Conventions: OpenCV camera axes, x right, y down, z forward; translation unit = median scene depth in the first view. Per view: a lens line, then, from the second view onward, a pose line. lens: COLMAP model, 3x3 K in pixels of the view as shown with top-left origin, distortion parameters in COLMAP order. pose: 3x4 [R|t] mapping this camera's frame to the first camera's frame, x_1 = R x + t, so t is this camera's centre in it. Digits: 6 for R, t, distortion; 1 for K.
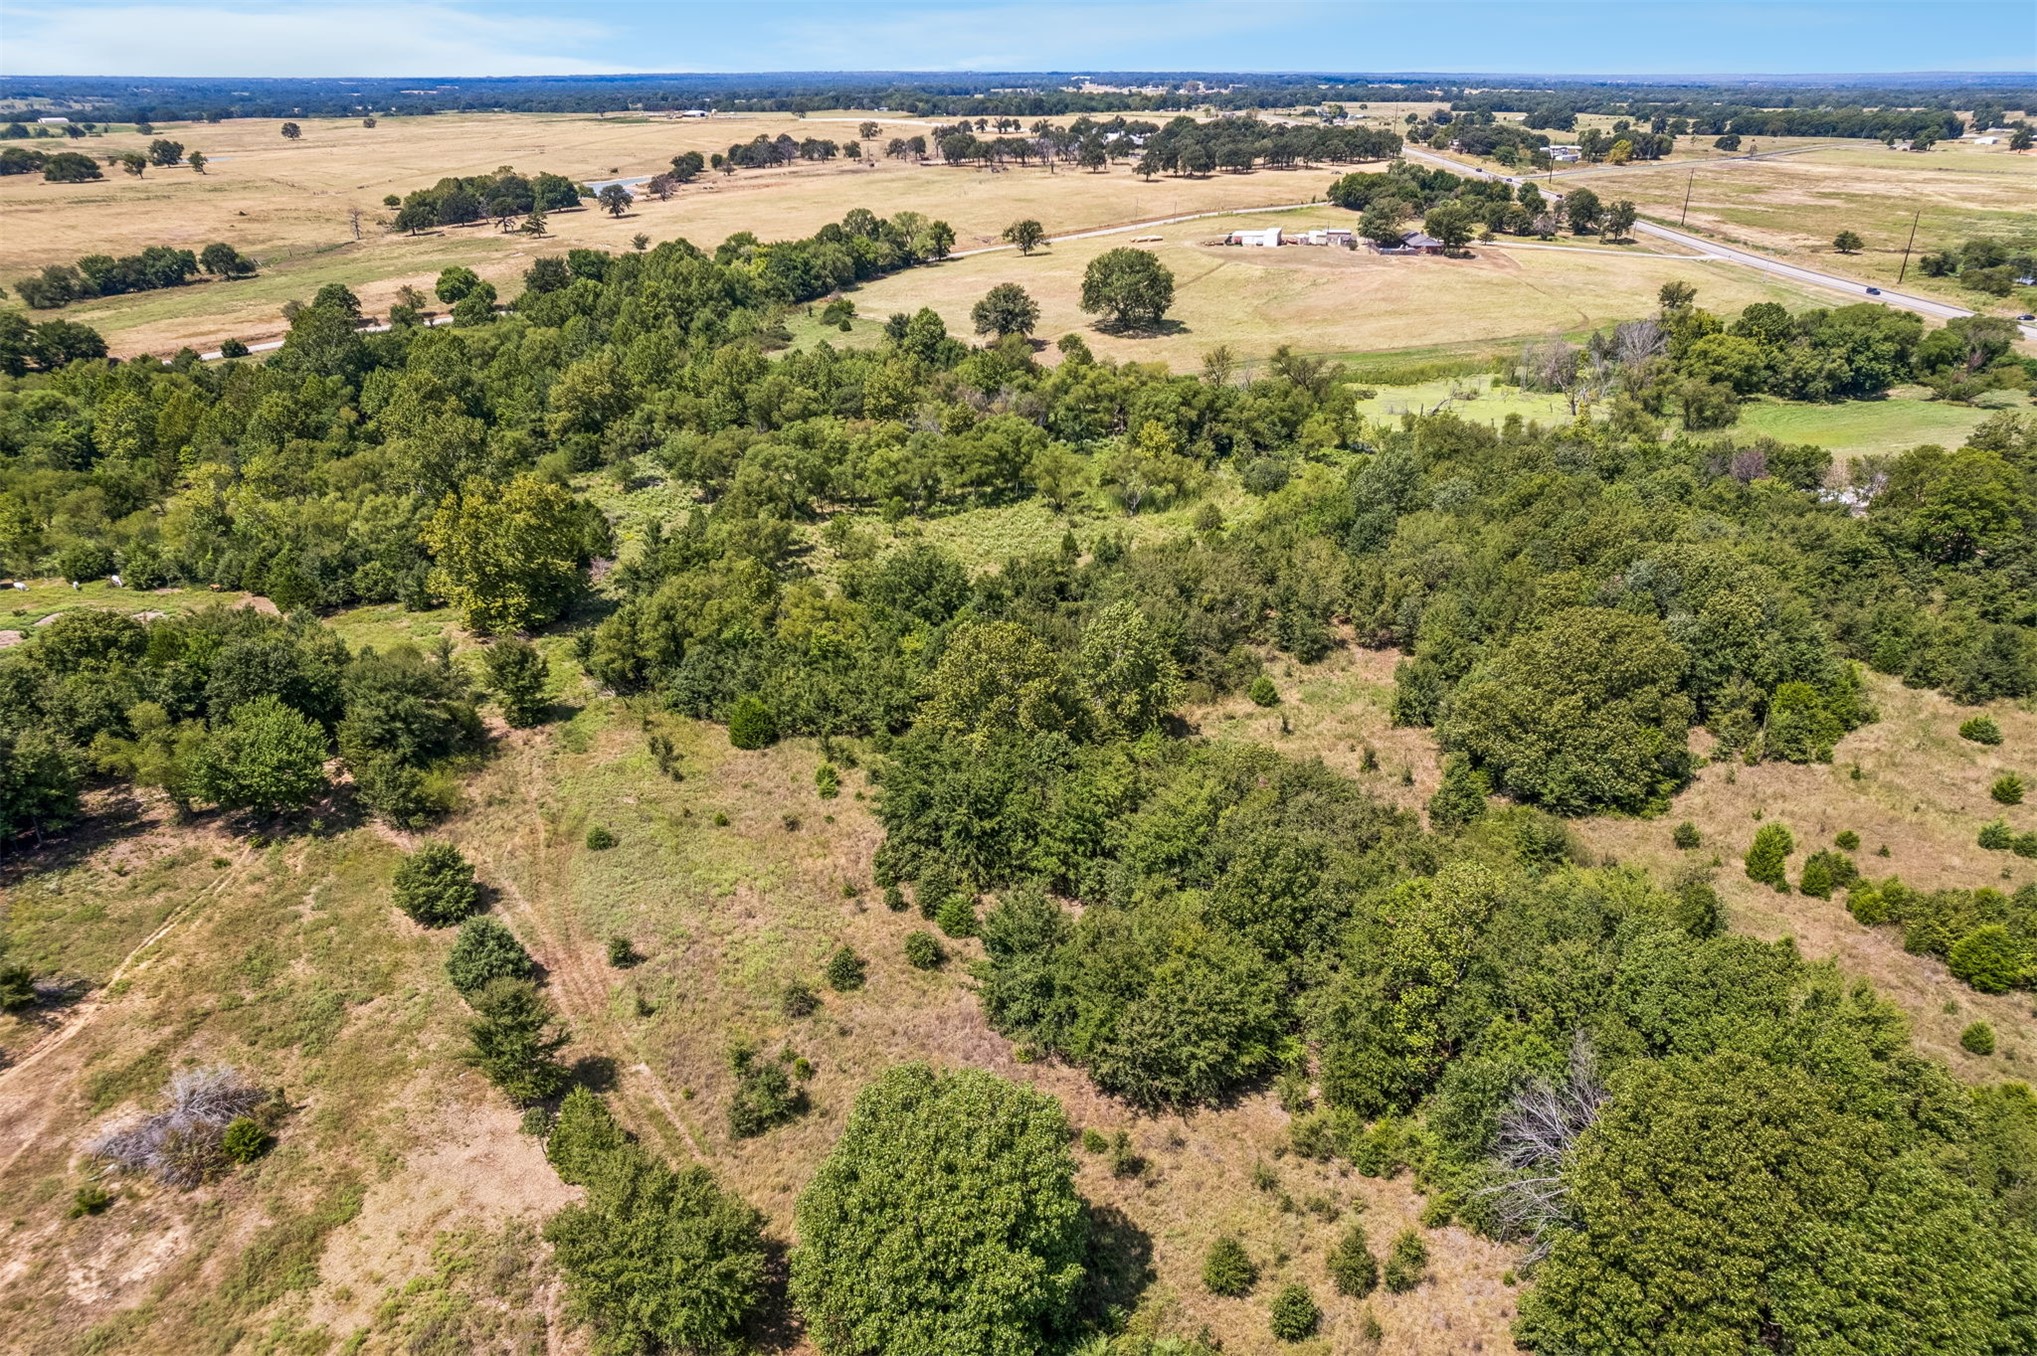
lens RADIAL K [[1328.4, 0, 1018.5], [0, 1328.4, 678.0], [0, 0, 1]] dist [-0.070203, 0.064010]
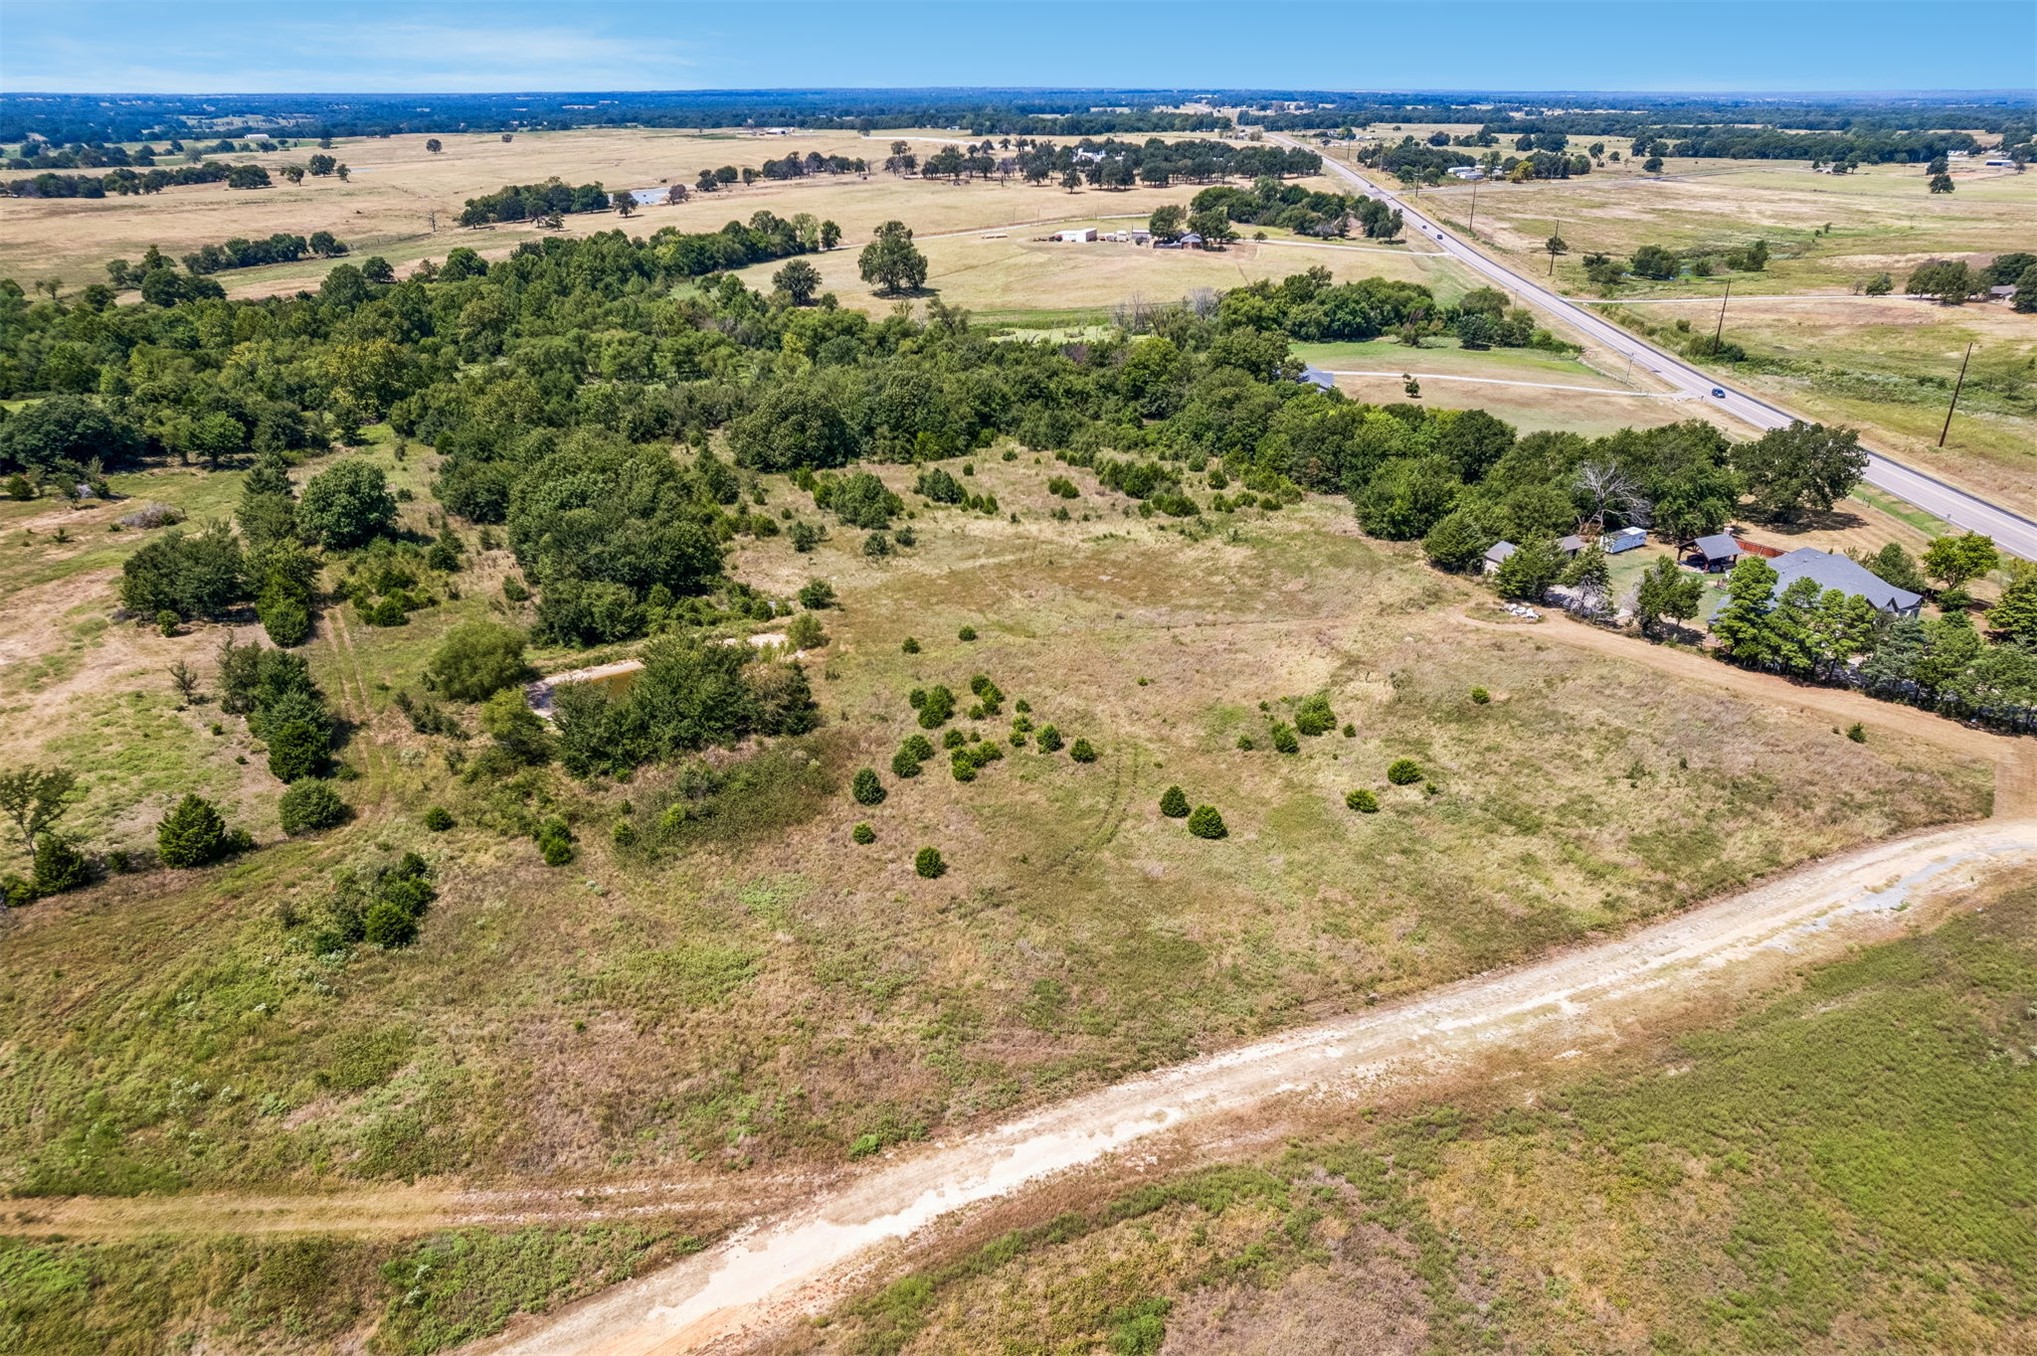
lens RADIAL K [[1315.0, 0, 1025.1], [0, 1315.0, 683.4], [0, 0, 1]] dist [-0.076594, 0.071611]
pose [[0.994376, 0.044957, -0.095889, 0.239763], [-0.045125, 0.998981, 0.000417, 0.096063], [0.095811, 0.003912, 0.995392, -0.250449]]
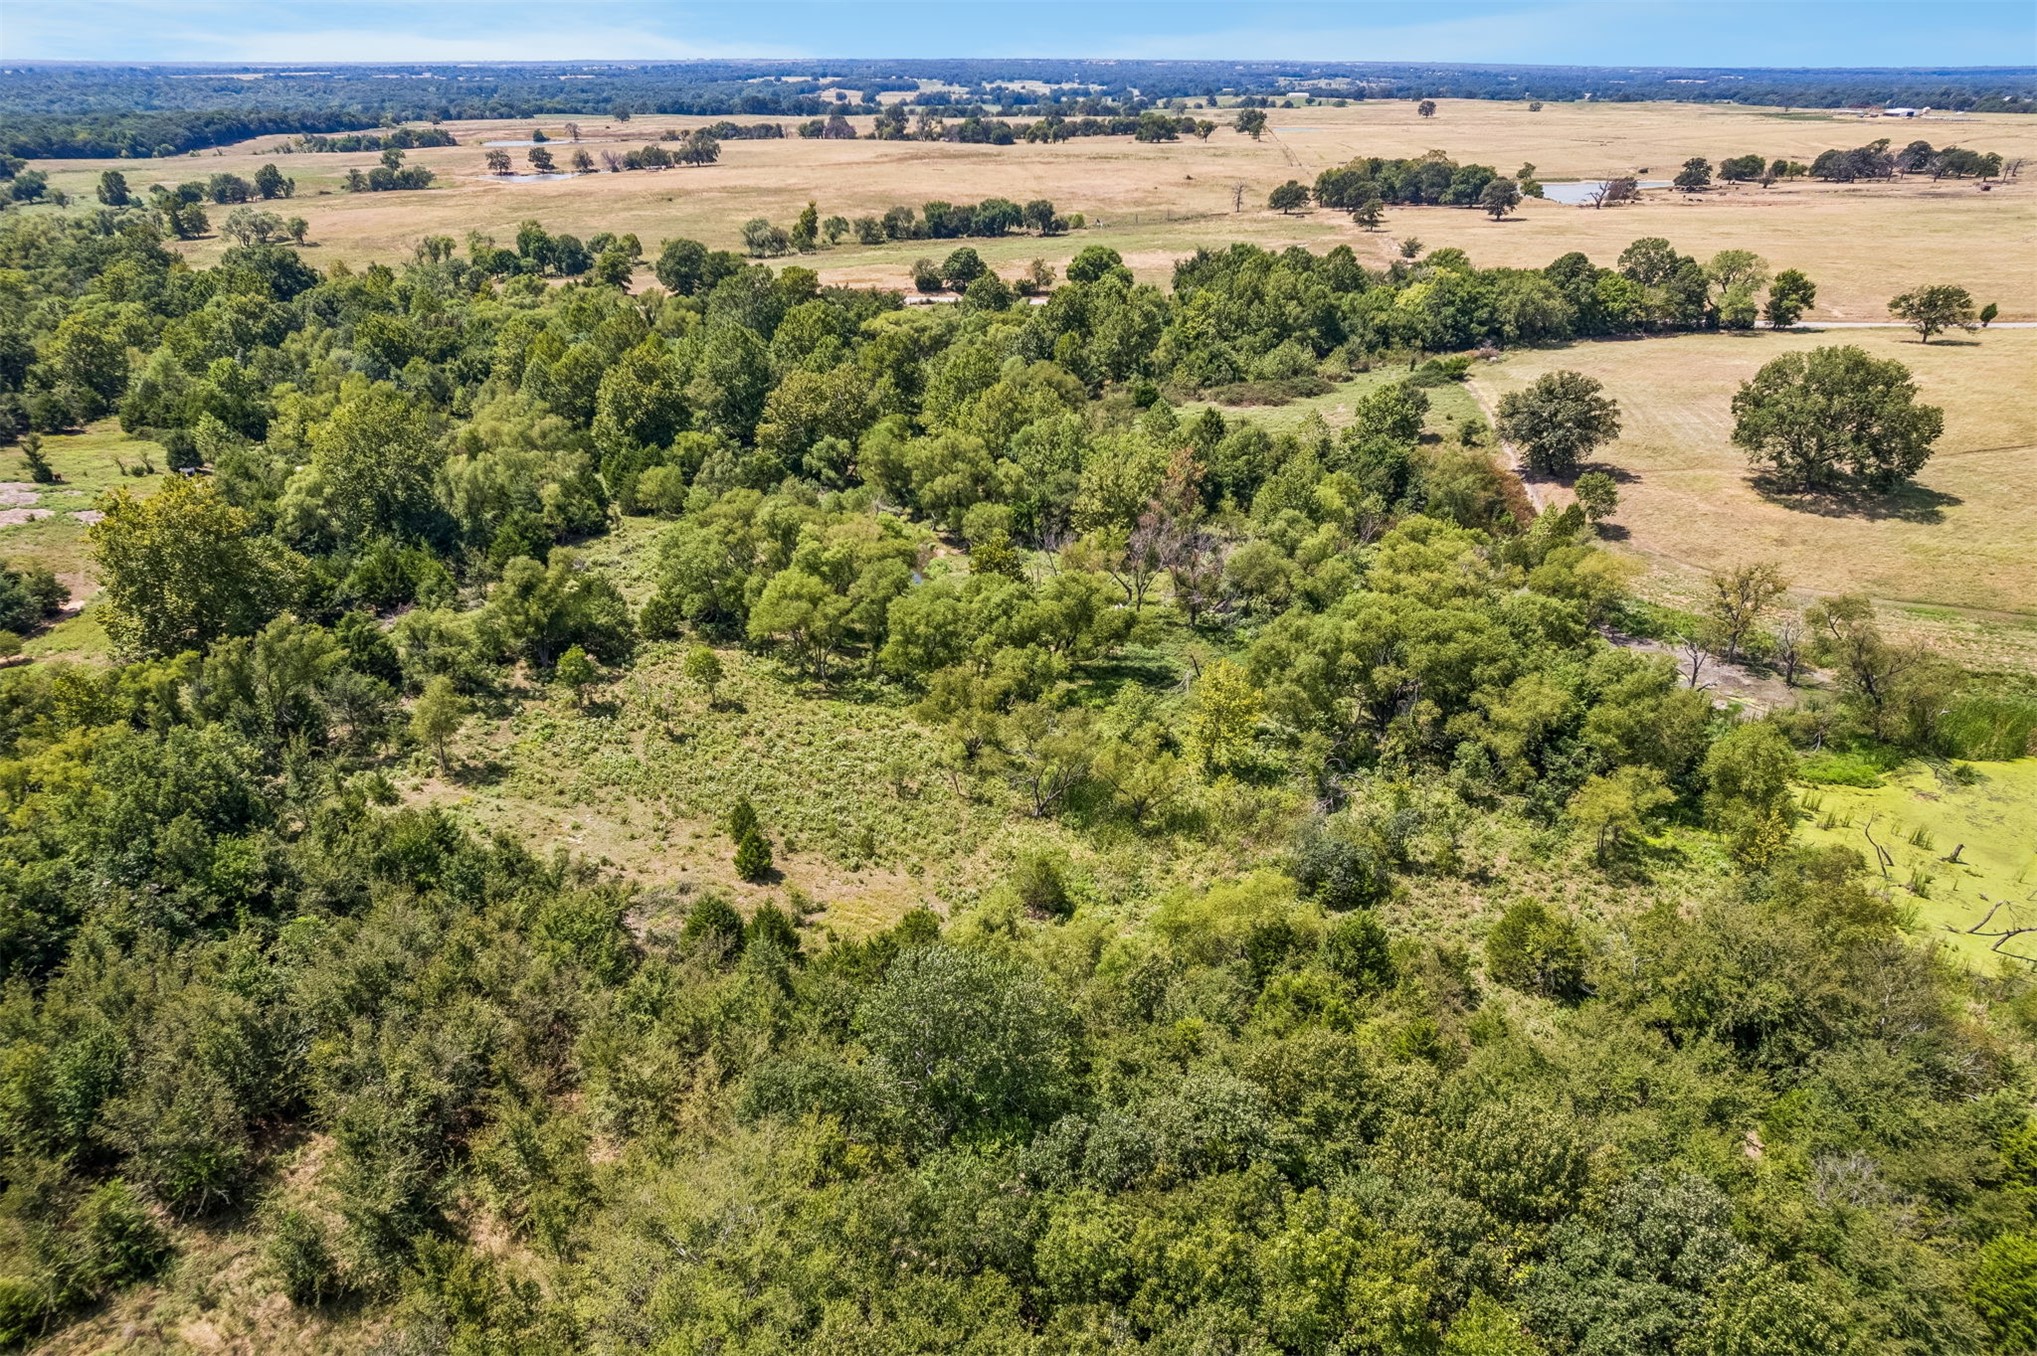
lens RADIAL K [[1368.9, 0, 1023.9], [0, 1368.9, 649.0], [0, 0, 1]] dist [-0.097635, 0.101042]
pose [[0.652470, 0.309995, -0.691510, 0.175802], [-0.325424, 0.938701, 0.113755, -0.099095], [0.684385, 0.150813, 0.713353, 0.237918]]
